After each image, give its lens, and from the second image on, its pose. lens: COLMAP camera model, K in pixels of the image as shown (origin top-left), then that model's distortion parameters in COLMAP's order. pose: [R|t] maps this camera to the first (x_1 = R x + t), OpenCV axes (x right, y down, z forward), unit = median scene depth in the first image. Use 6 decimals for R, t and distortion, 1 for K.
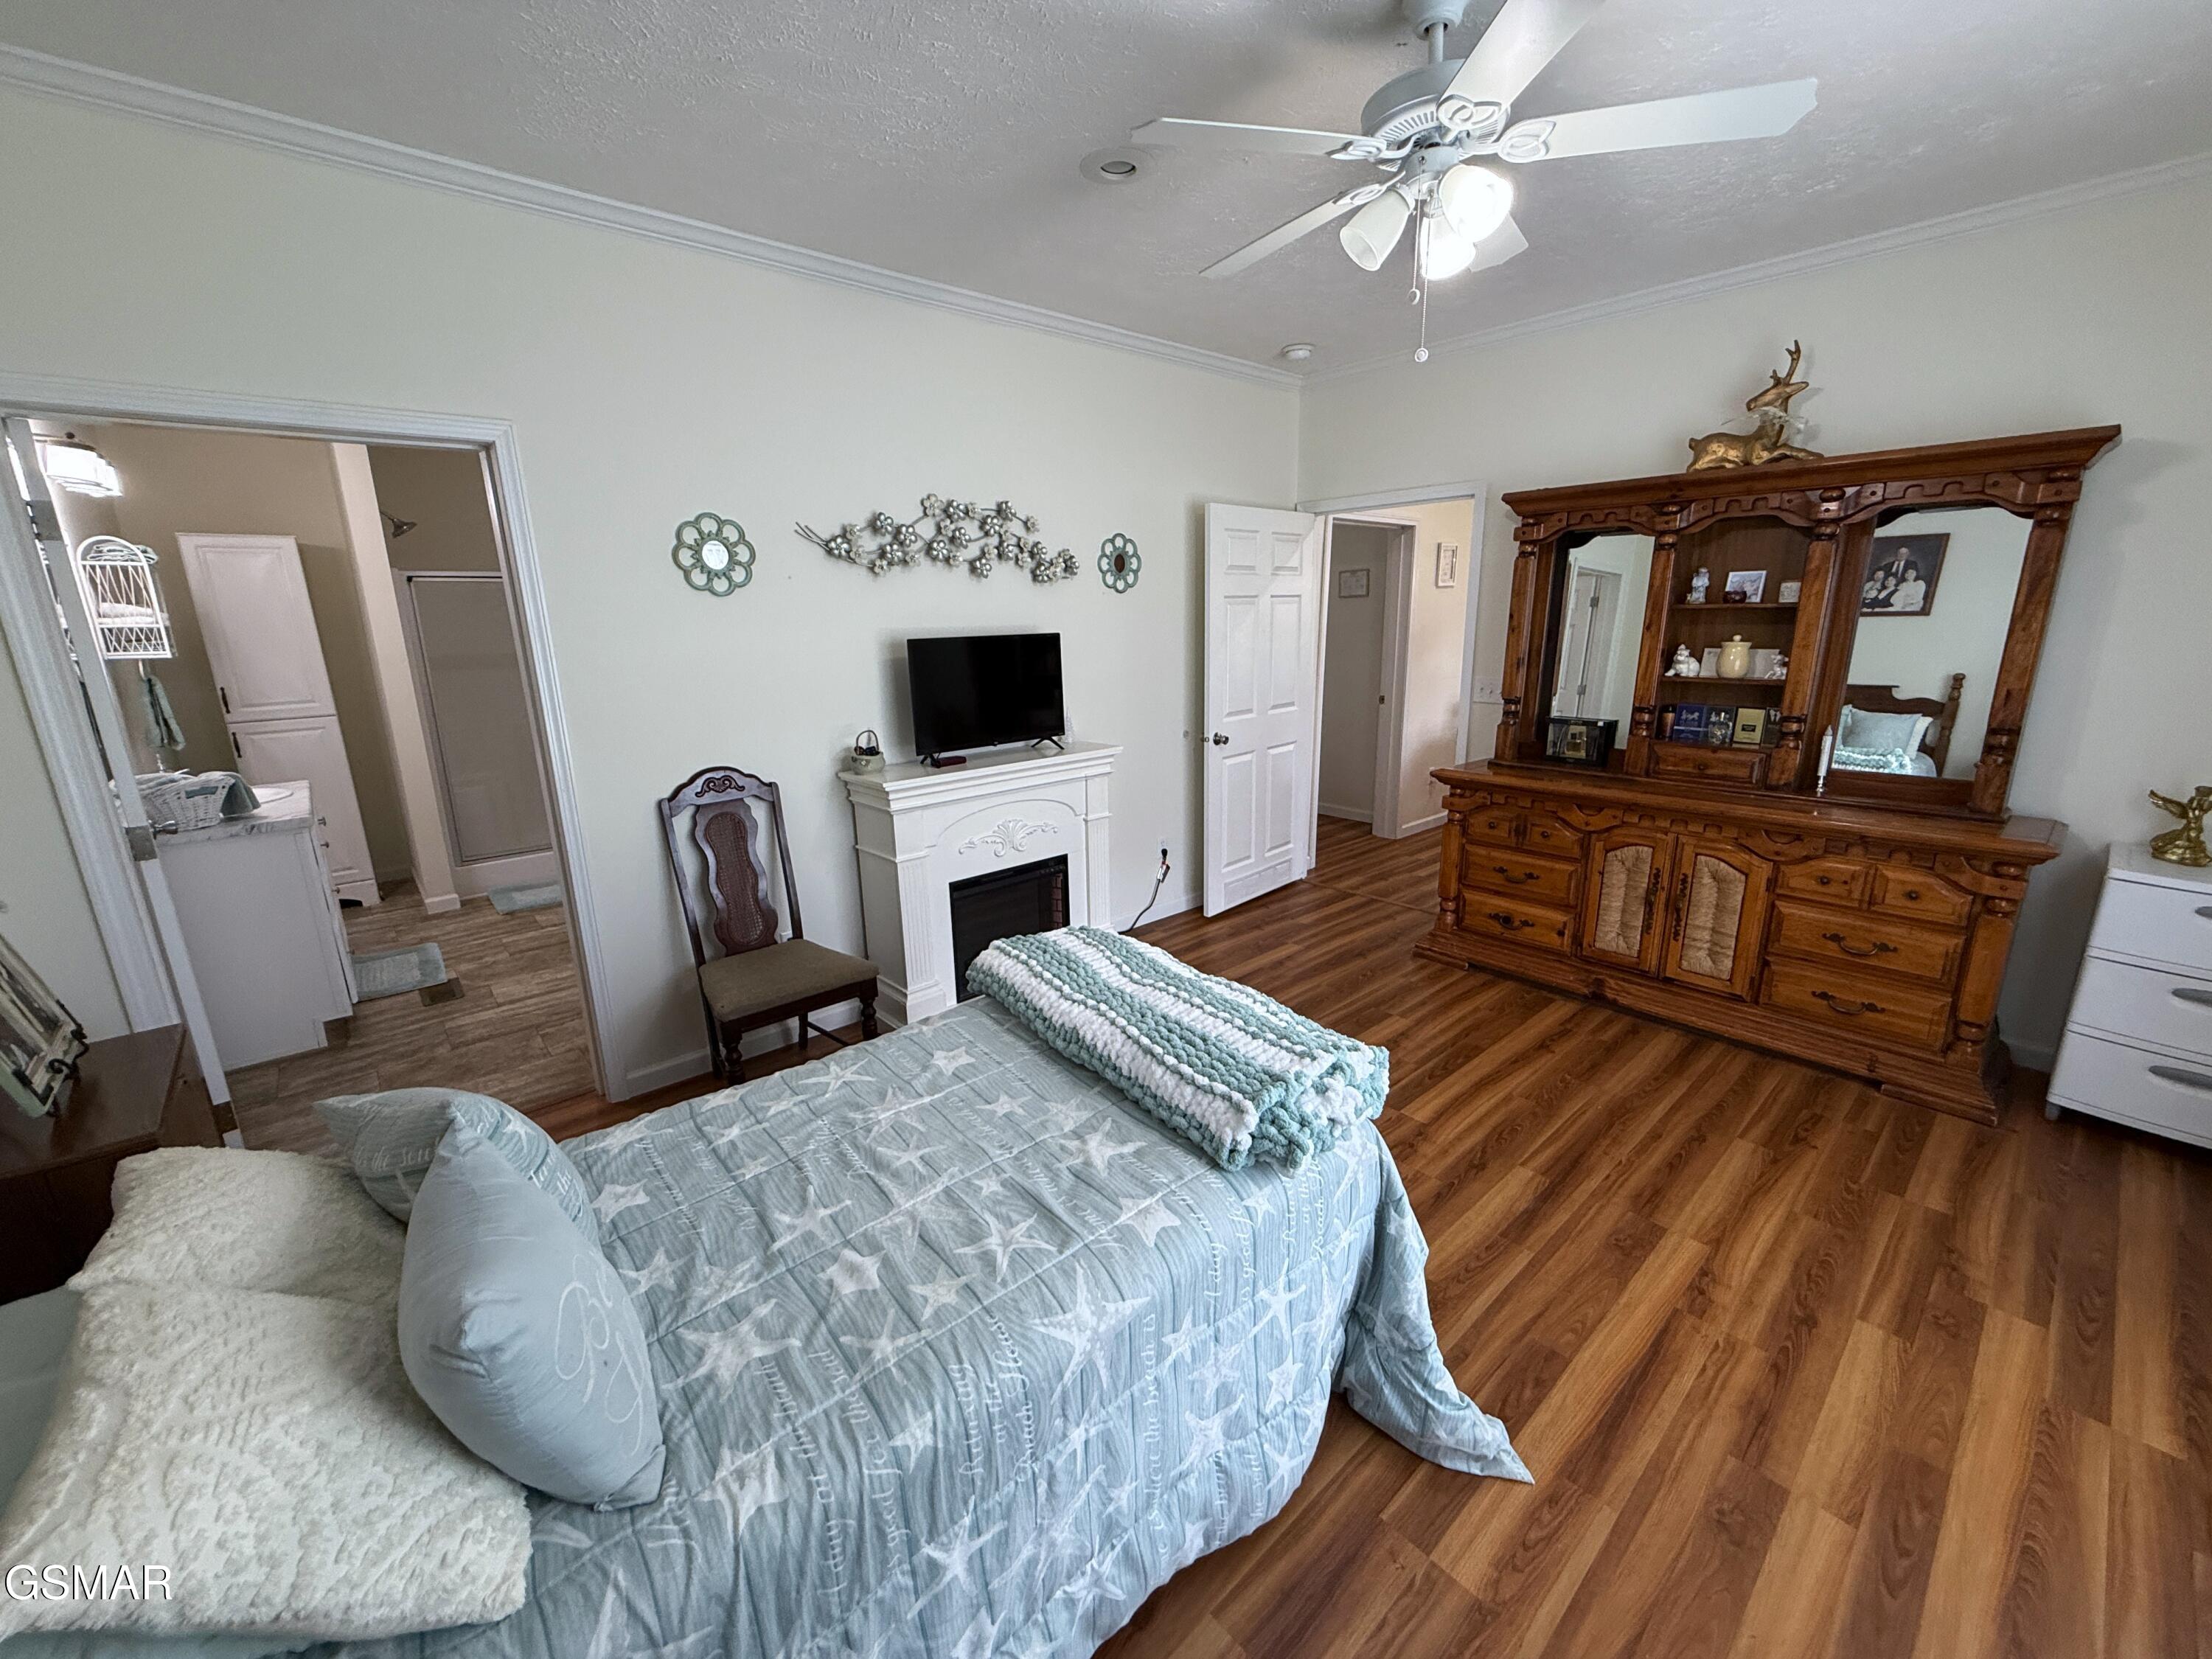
lens RADIAL K [[890.7, 0, 1101.4], [0, 890.7, 828.2], [0, 0, 1]] dist [-0.001137, -0.000051]
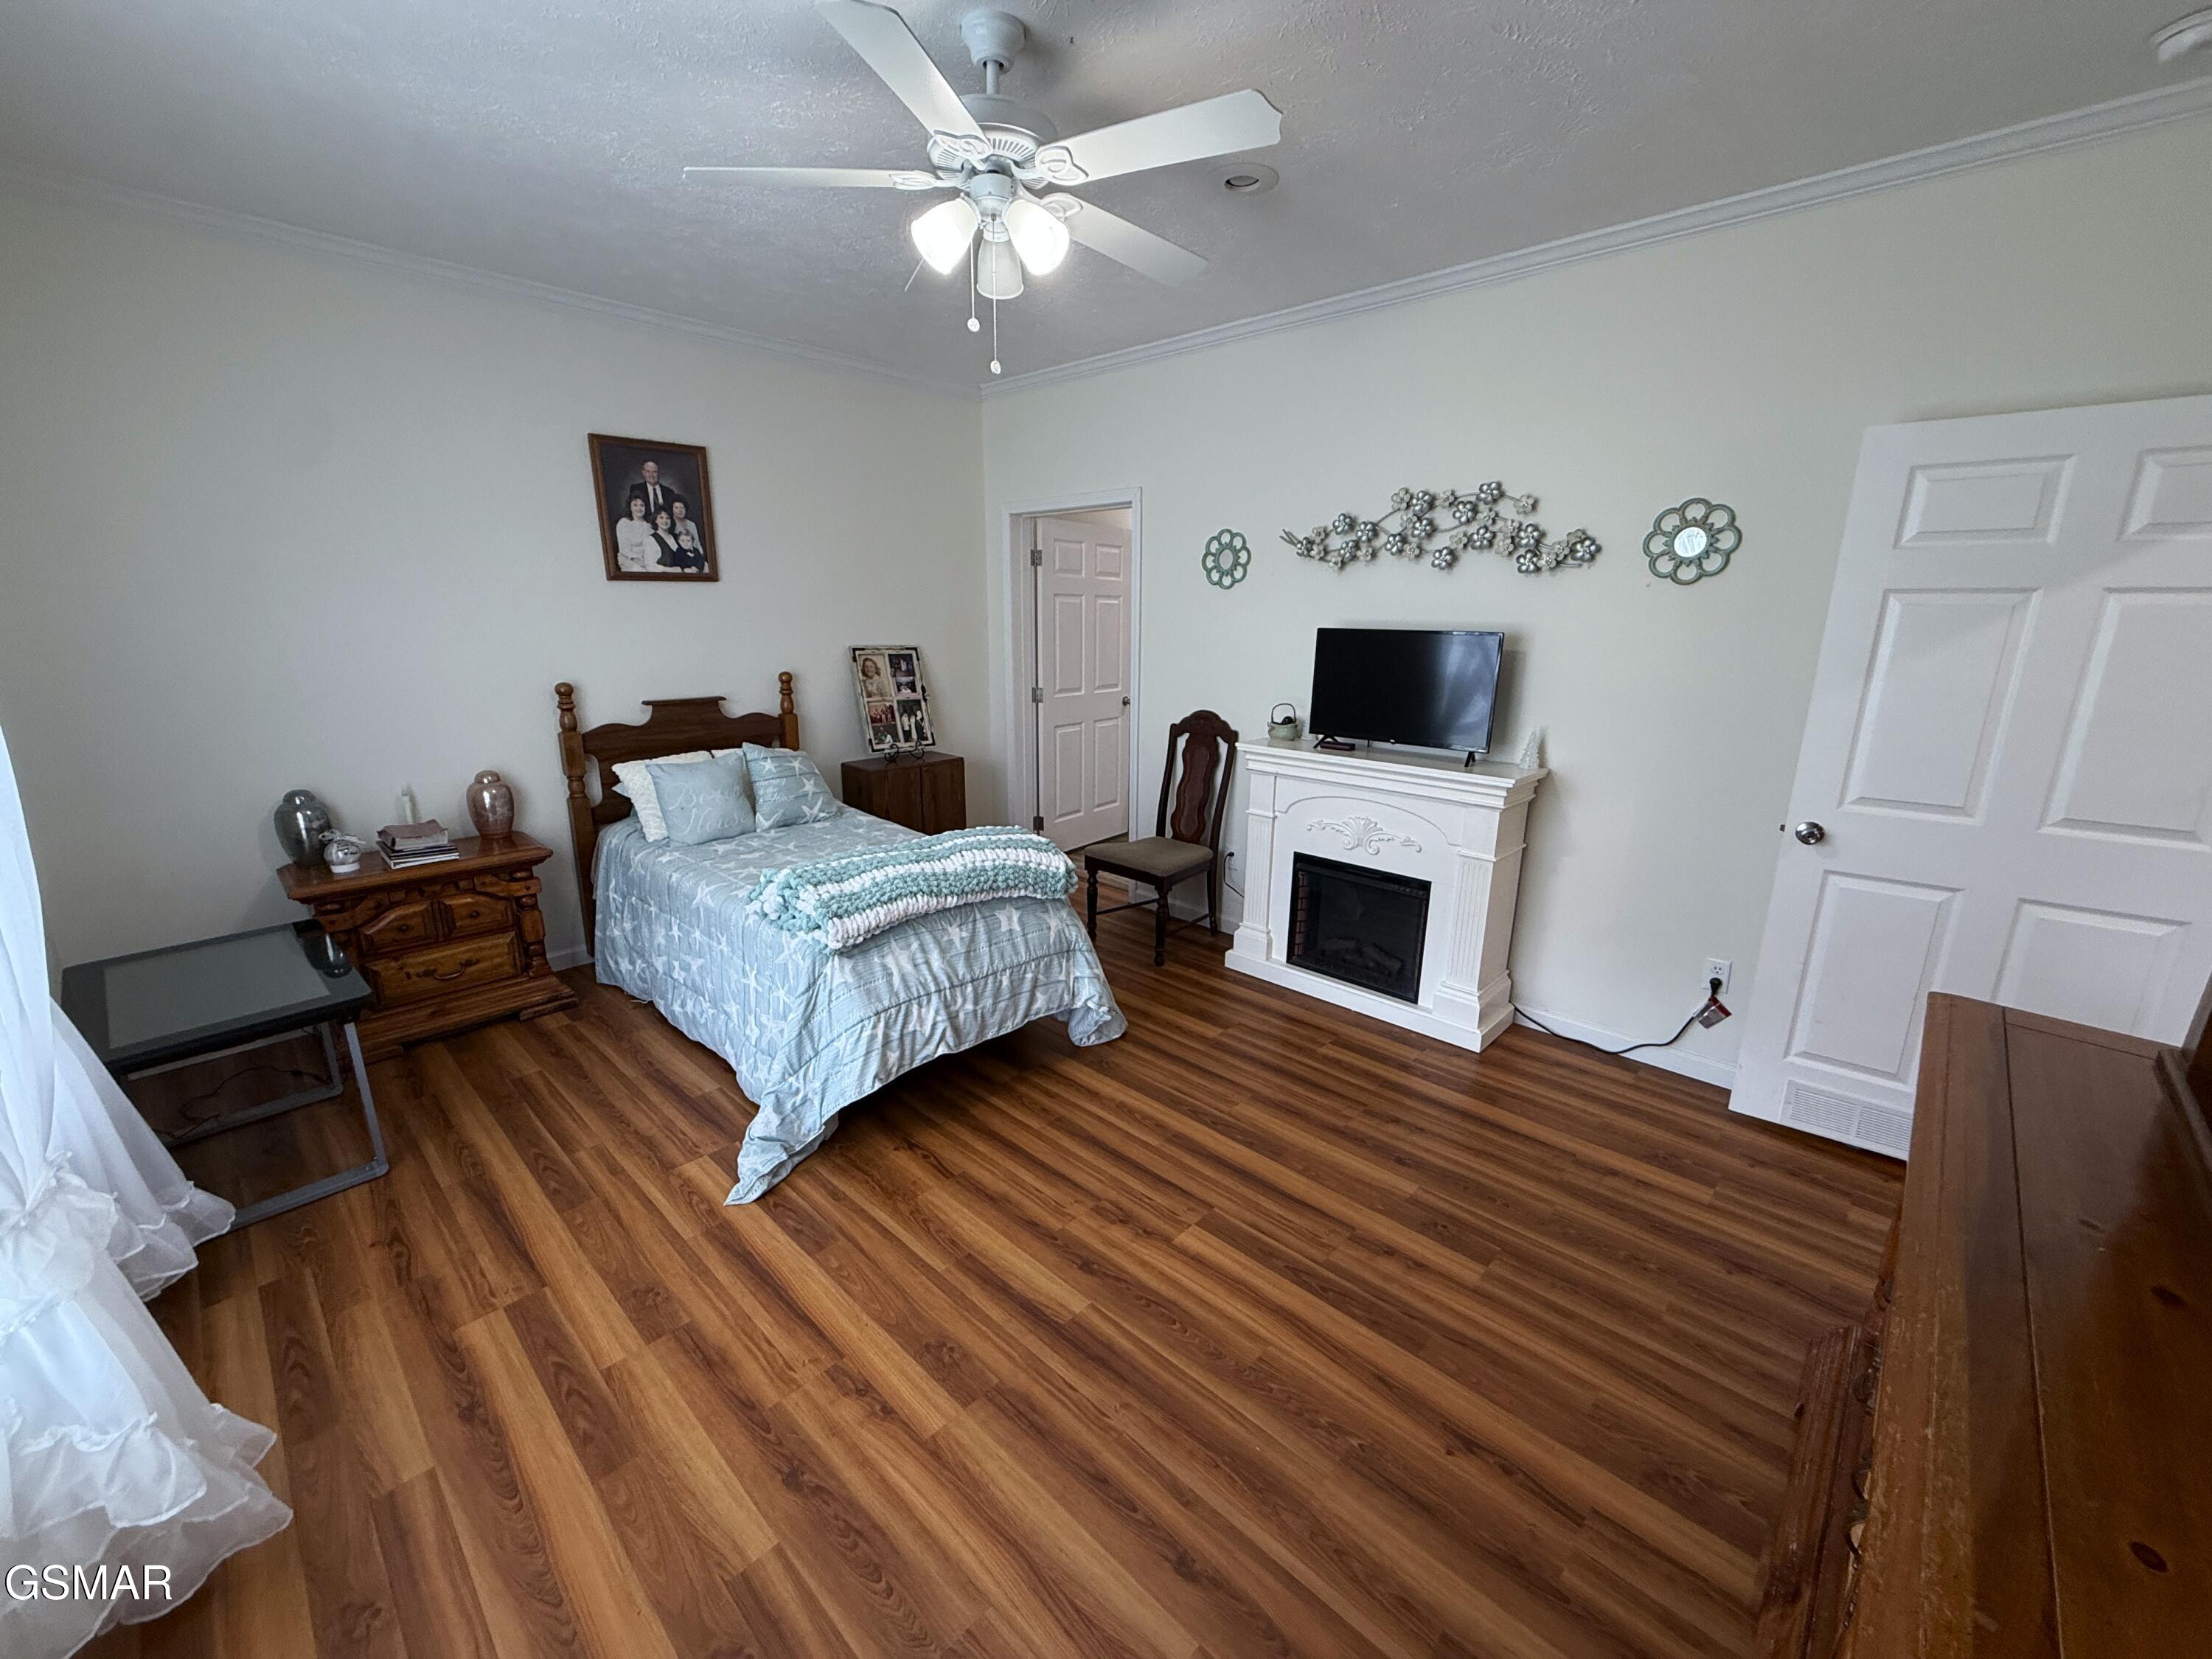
lens RADIAL K [[890.7, 0, 1101.4], [0, 890.7, 828.2], [0, 0, 1]] dist [-0.001137, -0.000051]
pose [[0.080737, 0.263982, -0.961143, 0.997261], [-0.248228, 0.939234, 0.237113, -0.192750], [0.965331, 0.219438, 0.141359, 0.704945]]
